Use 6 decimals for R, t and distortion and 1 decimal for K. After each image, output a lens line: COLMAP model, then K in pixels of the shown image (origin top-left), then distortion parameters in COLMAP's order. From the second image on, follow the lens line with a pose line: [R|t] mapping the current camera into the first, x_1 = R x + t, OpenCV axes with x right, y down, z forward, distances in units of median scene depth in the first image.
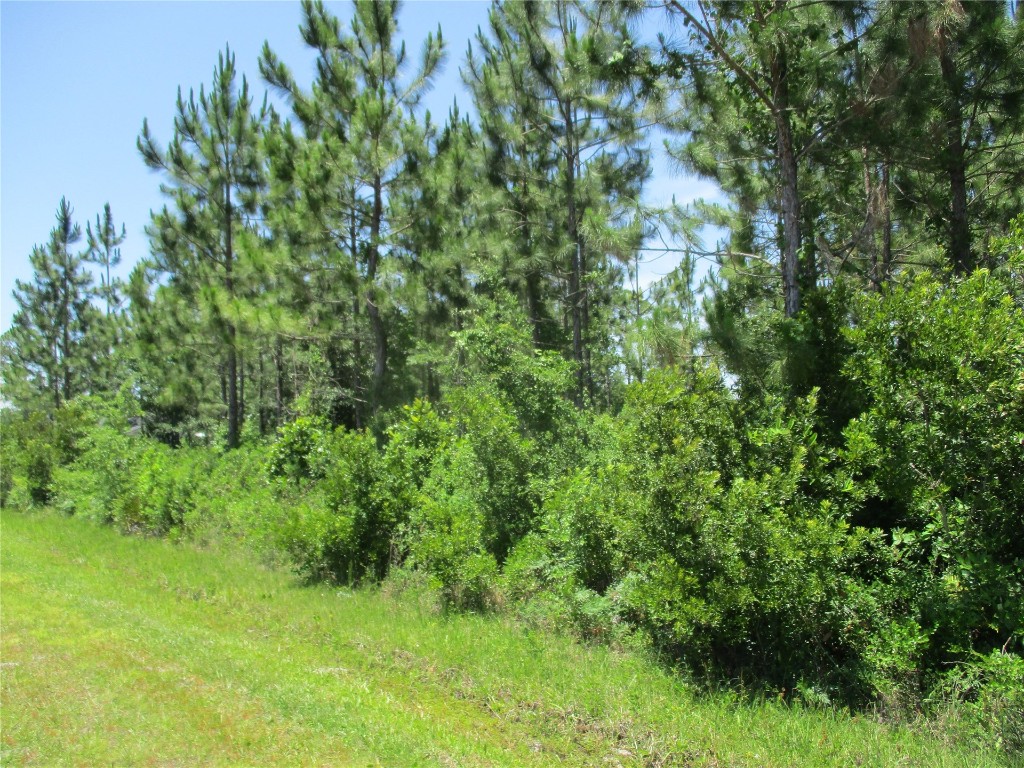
lens RADIAL K [[804.4, 0, 512.0], [0, 804.4, 384.0], [0, 0, 1]] dist [0.000298, -0.005289]
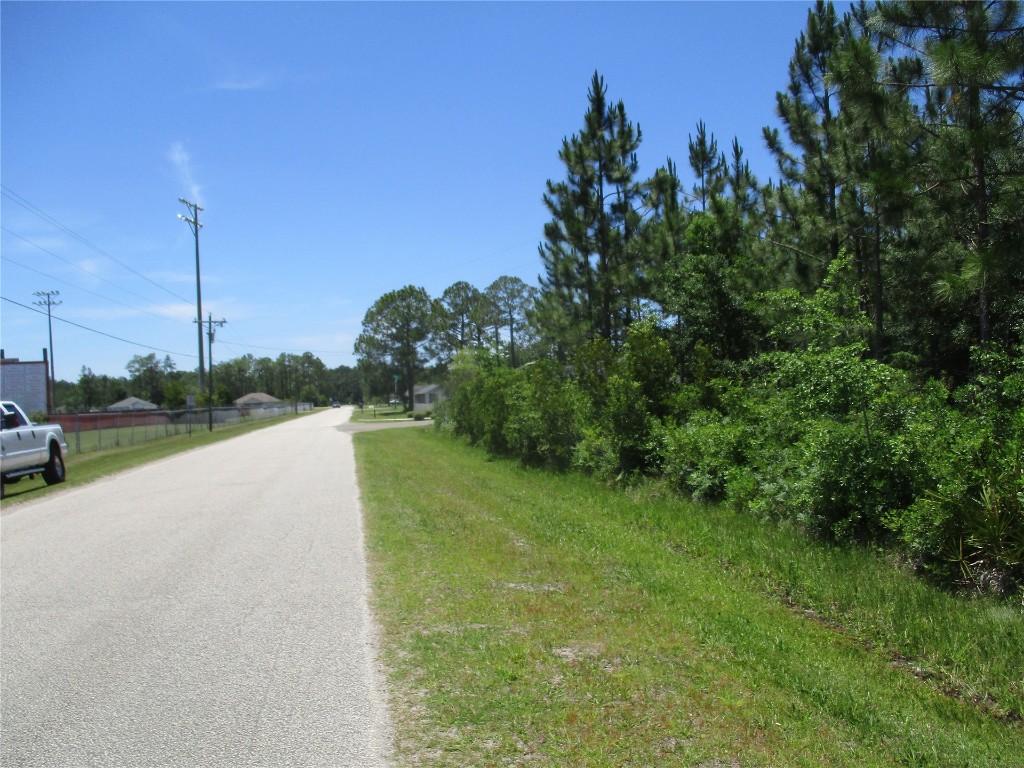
lens RADIAL K [[804.4, 0, 512.0], [0, 804.4, 384.0], [0, 0, 1]] dist [0.000298, -0.005289]
pose [[0.871175, 0.014538, -0.490757, -0.194216], [0.010945, 0.998738, 0.049015, 0.024859], [0.490850, -0.048072, 0.869917, 0.214424]]
